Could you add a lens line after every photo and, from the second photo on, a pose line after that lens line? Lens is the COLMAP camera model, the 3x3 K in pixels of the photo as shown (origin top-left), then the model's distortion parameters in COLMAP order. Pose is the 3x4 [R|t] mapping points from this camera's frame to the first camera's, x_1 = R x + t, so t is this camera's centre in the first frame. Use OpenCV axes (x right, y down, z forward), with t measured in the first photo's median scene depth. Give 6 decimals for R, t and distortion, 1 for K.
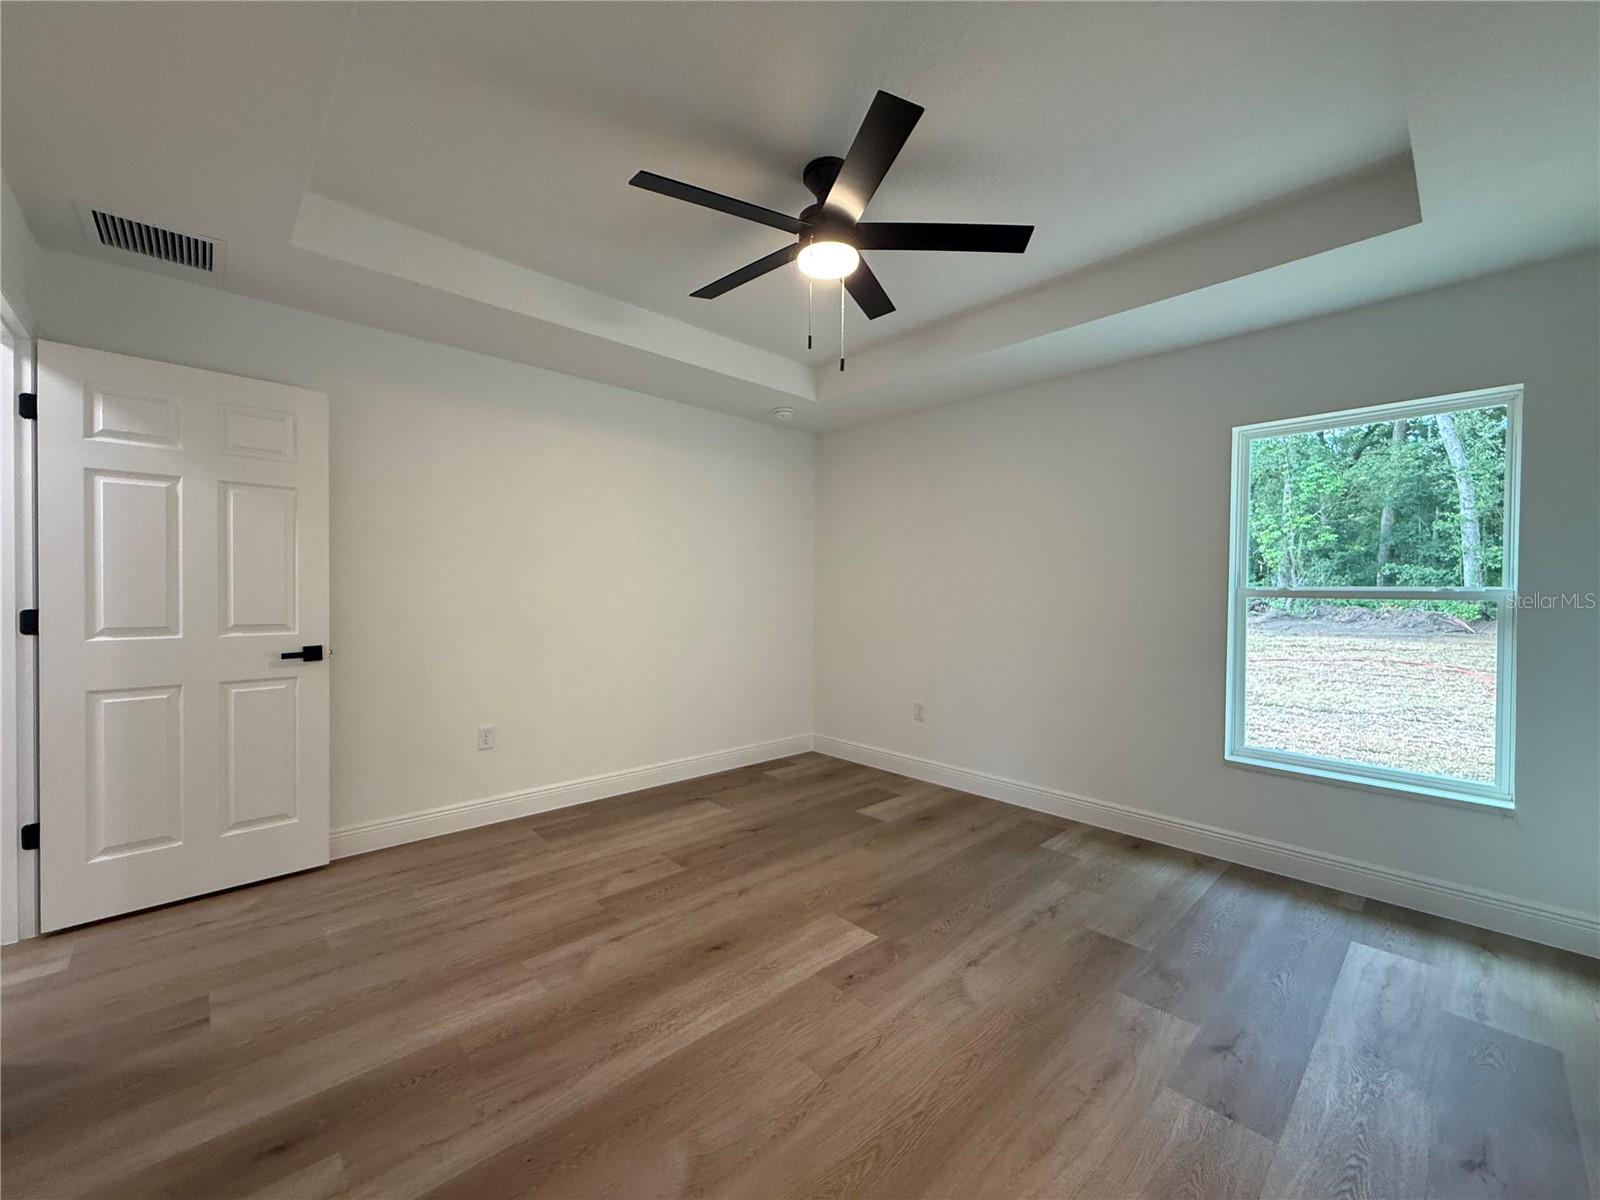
lens RADIAL K [[637.3, 0, 796.0], [0, 637.3, 598.2], [0, 0, 1]] dist [-0.000748, 0.000395]
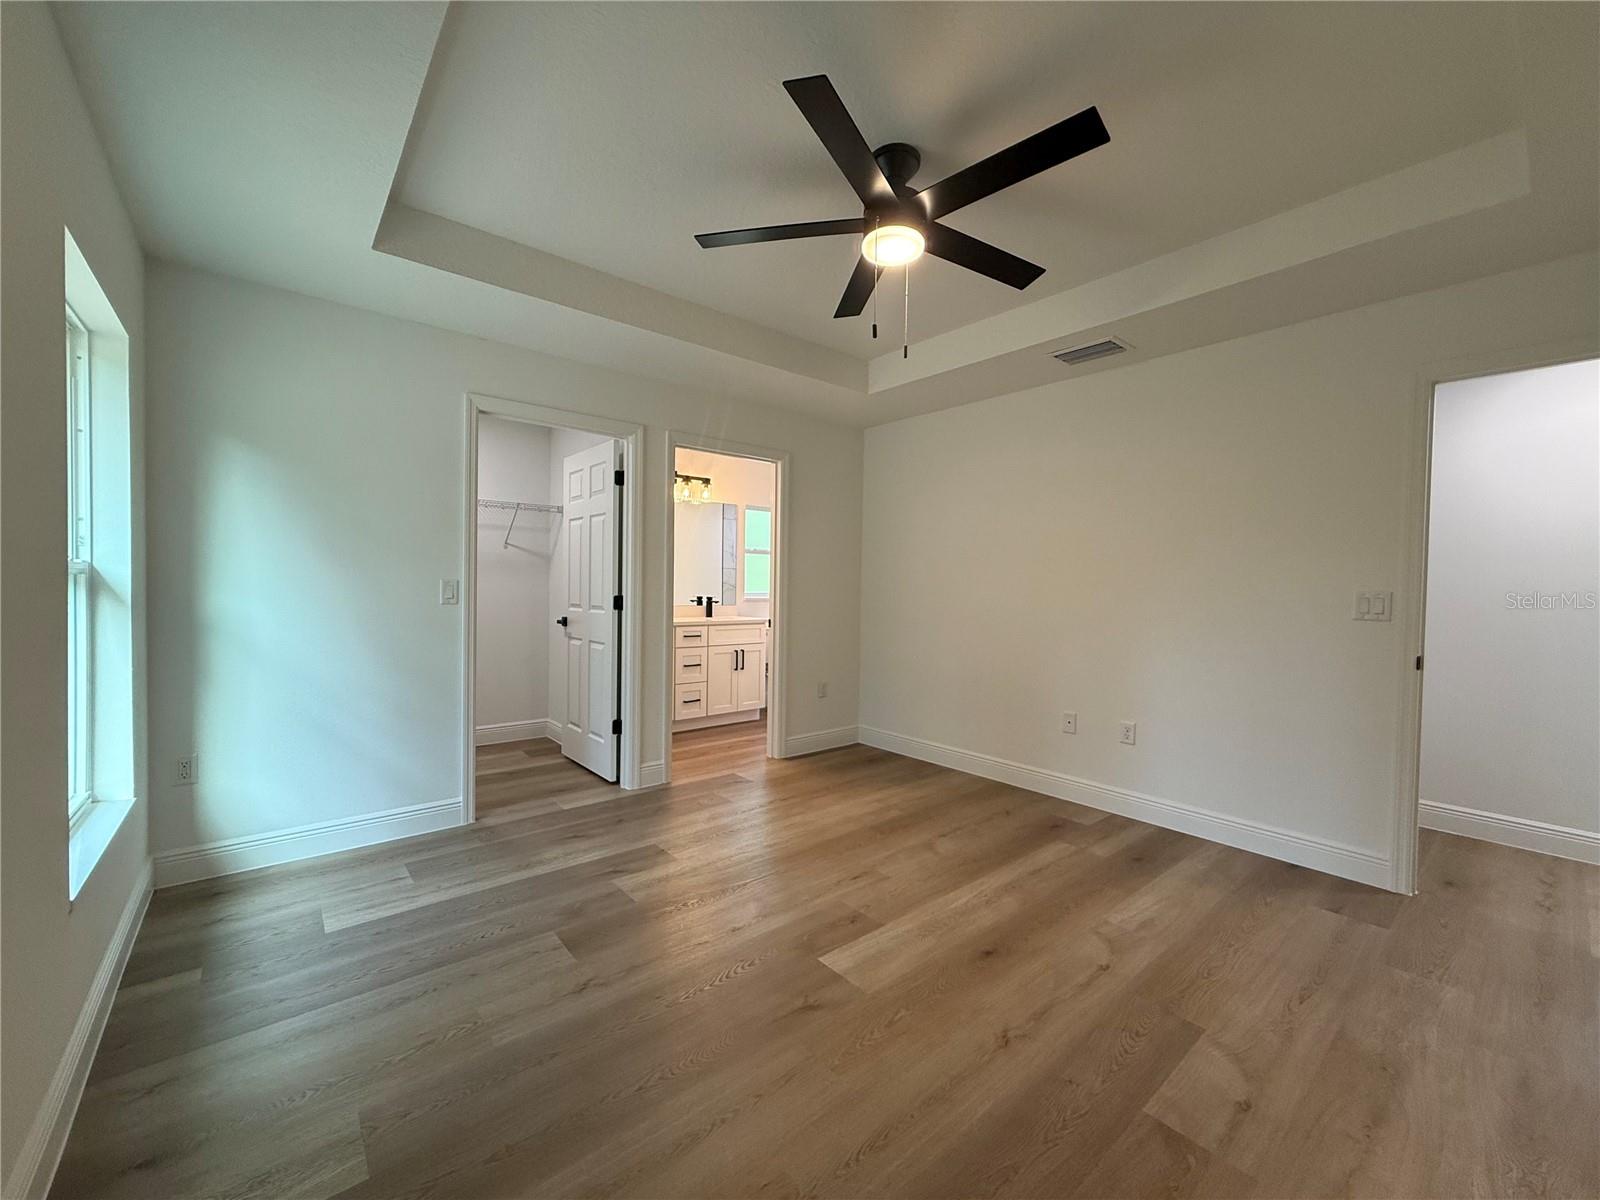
lens RADIAL K [[637.3, 0, 796.0], [0, 637.3, 598.2], [0, 0, 1]] dist [-0.000748, 0.000395]
pose [[-0.997804, -0.025712, 0.061041, 0.108539], [-0.023926, 0.999269, 0.029802, -0.012173], [-0.061763, 0.028276, -0.997690, 1.740896]]
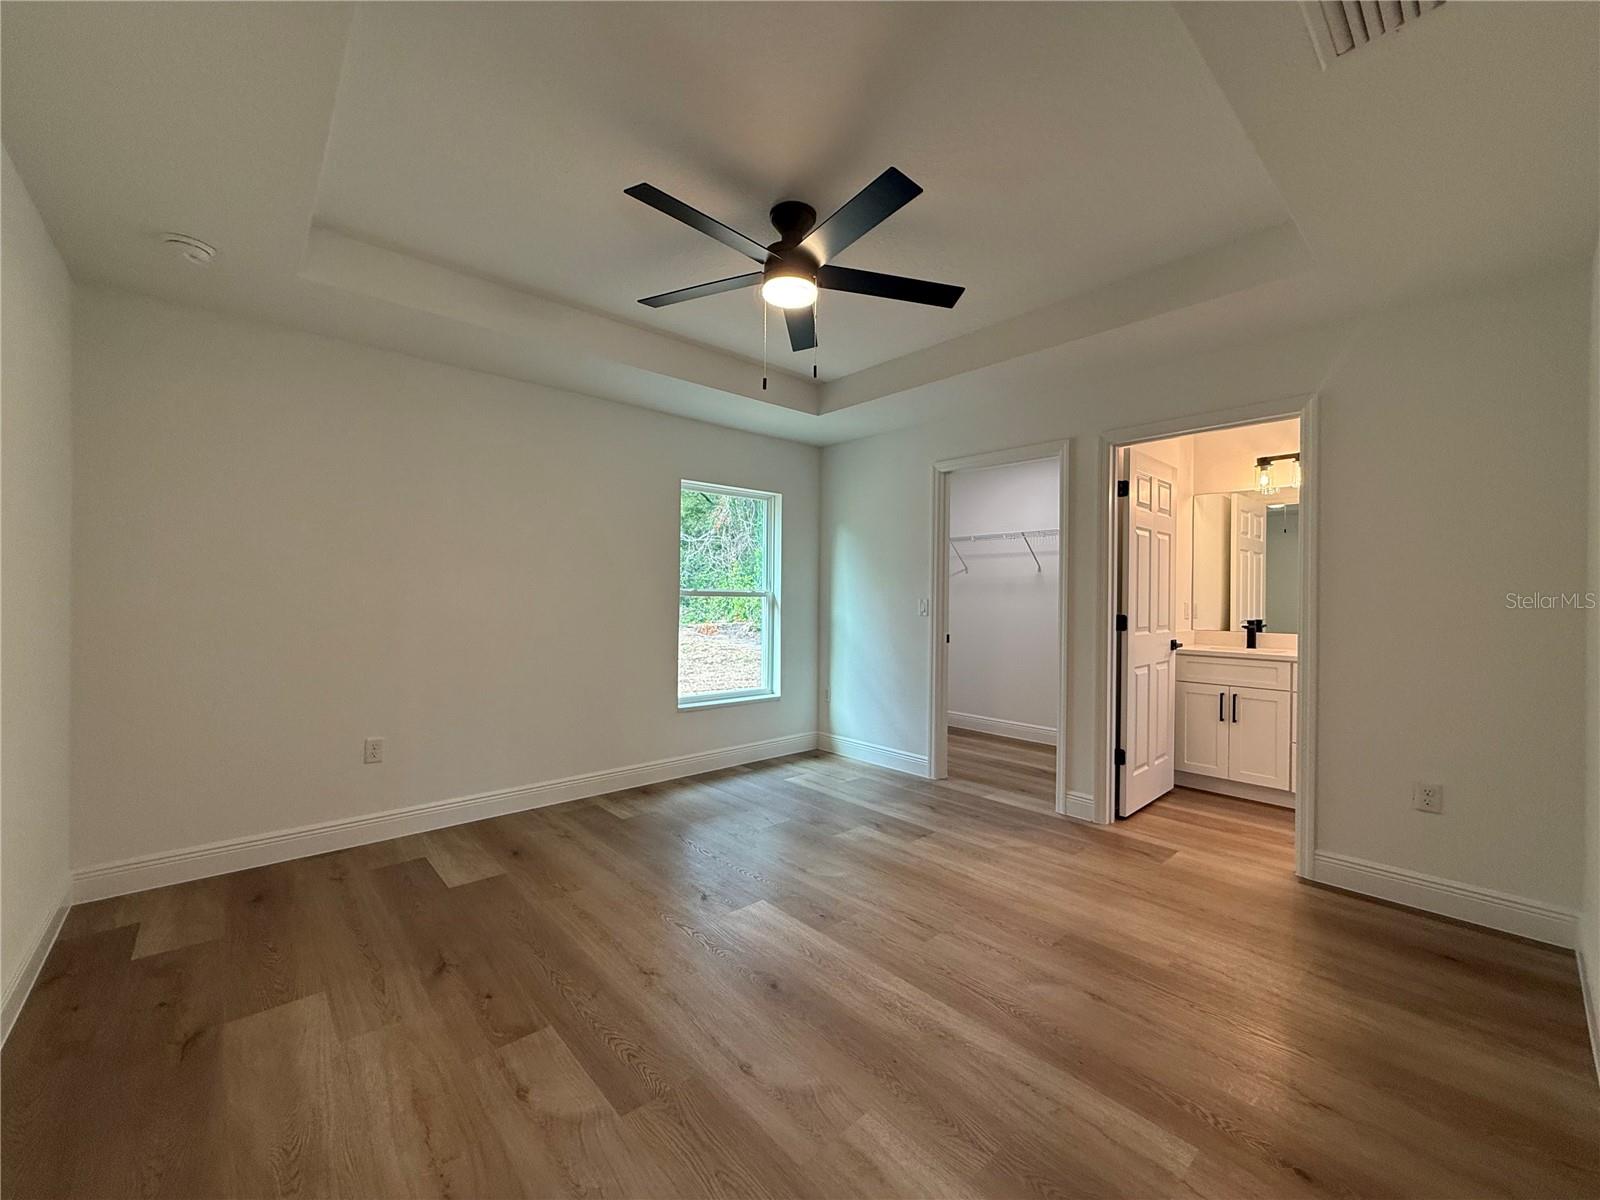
lens RADIAL K [[637.3, 0, 796.0], [0, 637.3, 598.2], [0, 0, 1]] dist [-0.000748, 0.000395]
pose [[0.027723, -0.011485, 0.999550, -0.909991], [-0.001001, 0.999933, 0.011518, -0.016176], [-0.999615, -0.001320, 0.027709, 0.833595]]
